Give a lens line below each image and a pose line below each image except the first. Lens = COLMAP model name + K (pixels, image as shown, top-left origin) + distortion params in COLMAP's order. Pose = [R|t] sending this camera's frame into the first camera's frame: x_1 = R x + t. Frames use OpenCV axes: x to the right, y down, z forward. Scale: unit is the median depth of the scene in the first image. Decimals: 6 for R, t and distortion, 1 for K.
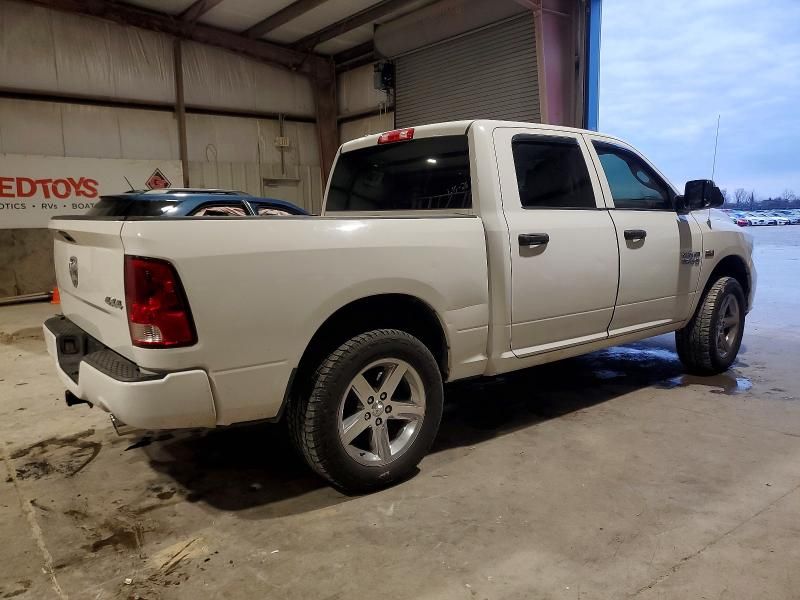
lens RADIAL K [[621.7, 0, 401.7], [0, 621.7, 294.3], [0, 0, 1]] dist [0.022576, -0.000227]
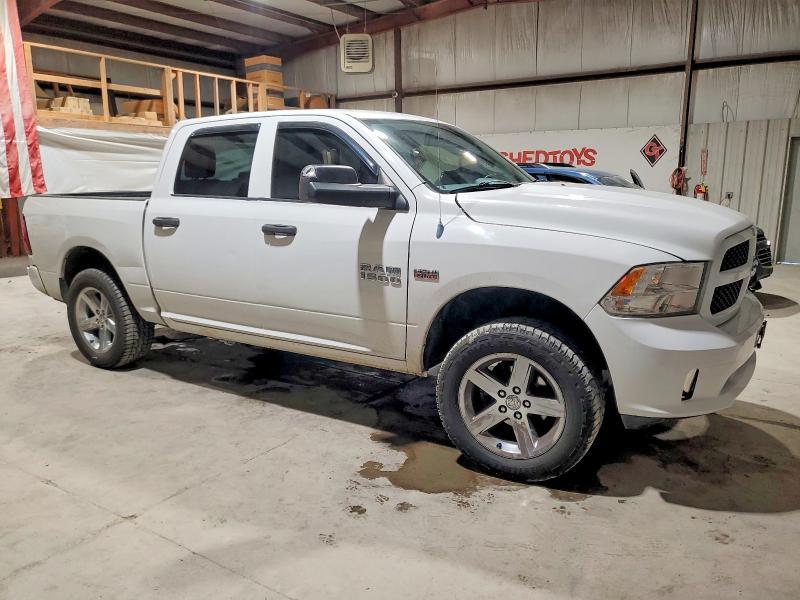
lens RADIAL K [[621.7, 0, 399.3], [0, 621.7, 299.2], [0, 0, 1]] dist [0.022576, -0.000227]
pose [[0.327693, 0.194073, -0.924637, 1.417119], [-0.124119, 0.979036, 0.161502, -0.183465], [0.936596, 0.061842, 0.344911, 0.972157]]
